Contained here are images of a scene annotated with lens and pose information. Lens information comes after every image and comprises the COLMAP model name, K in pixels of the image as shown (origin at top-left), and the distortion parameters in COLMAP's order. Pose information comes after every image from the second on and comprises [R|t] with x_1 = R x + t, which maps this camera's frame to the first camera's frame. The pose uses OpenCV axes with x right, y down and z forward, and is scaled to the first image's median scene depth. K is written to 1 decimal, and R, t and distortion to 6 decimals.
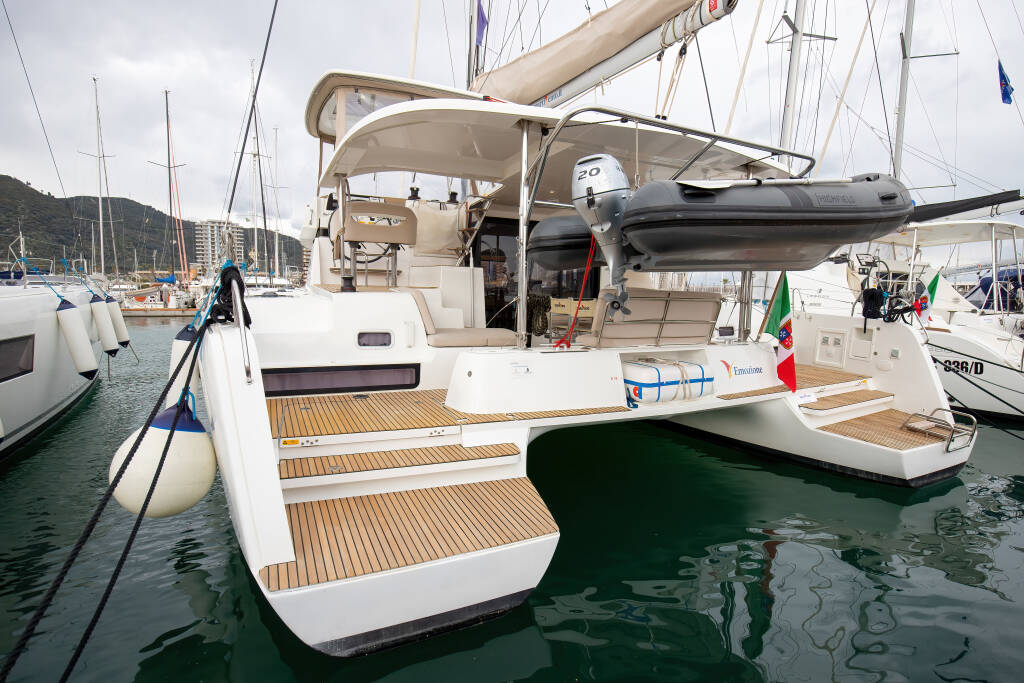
lens RADIAL K [[498.7, 0, 515.9], [0, 498.7, 347.1], [0, 0, 1]] dist [-0.030483, 0.001845]
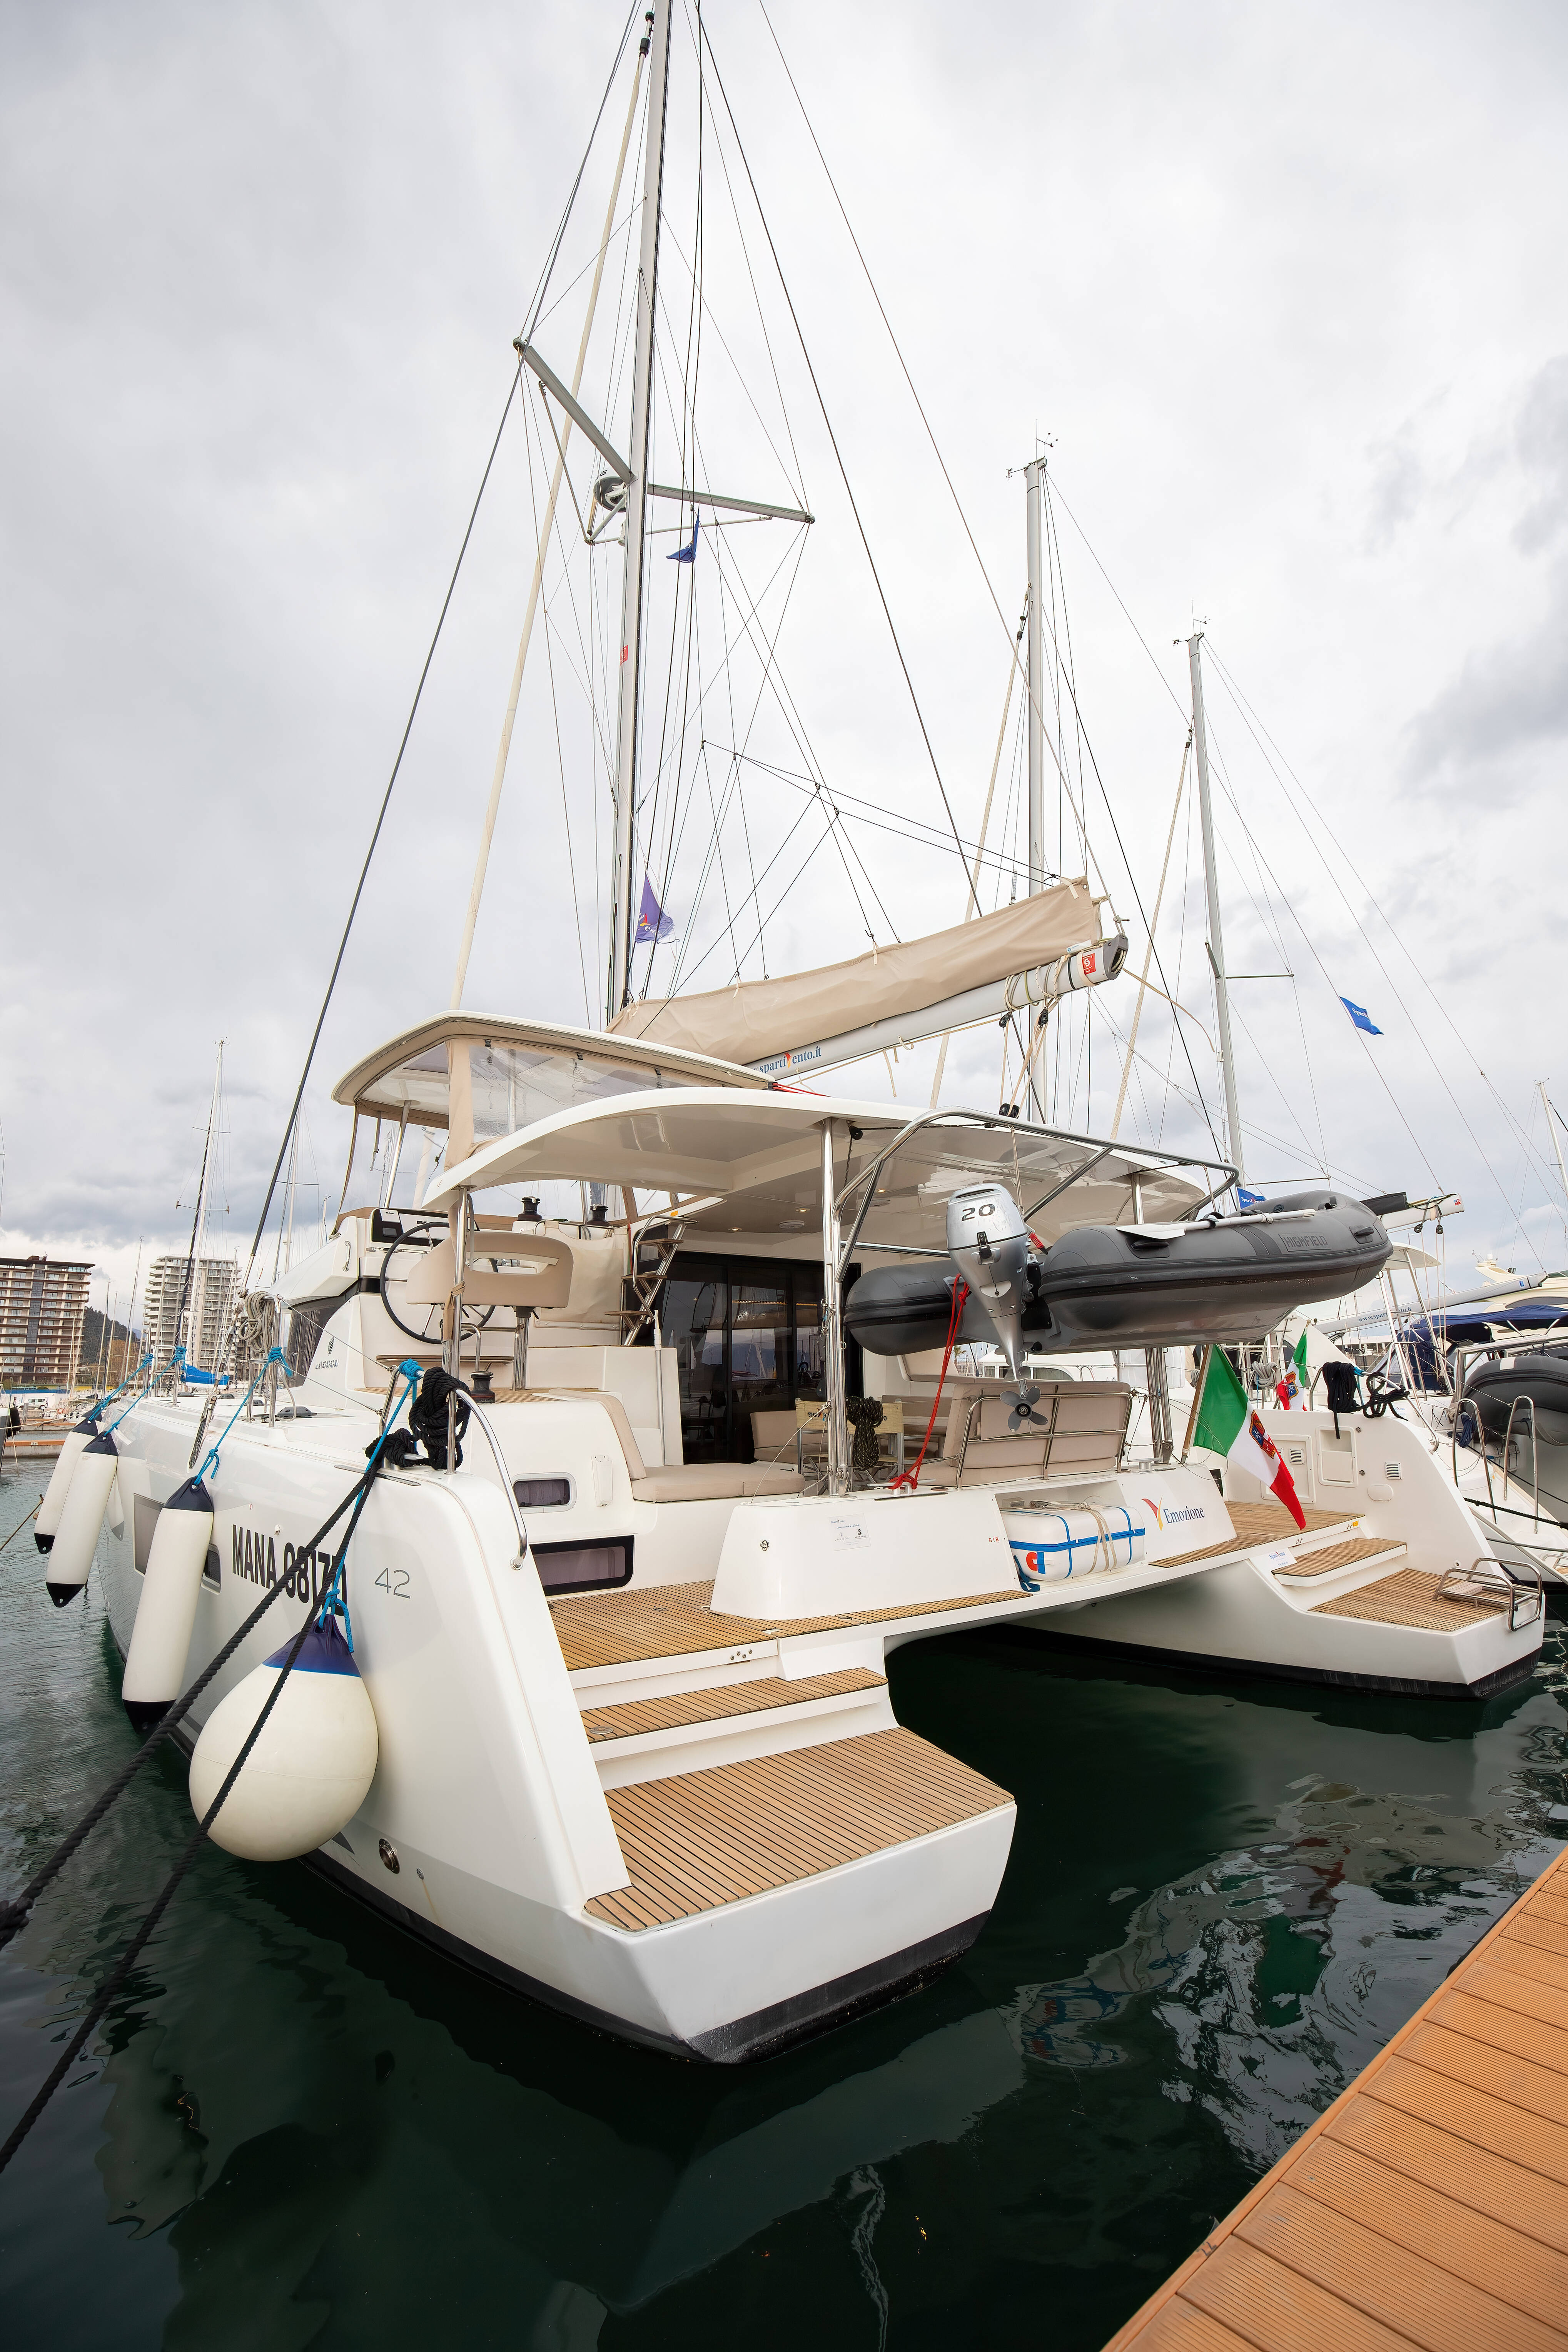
lens RADIAL K [[1089.4, 0, 782.2], [0, 1089.4, 1173.3], [0, 0, 1]] dist [-0.035265, 0.001346]
pose [[0.978768, 0.006510, 0.204870, -0.272856], [0.054244, 0.955634, -0.289518, 0.007177], [-0.197666, 0.294484, 0.934991, -0.221445]]
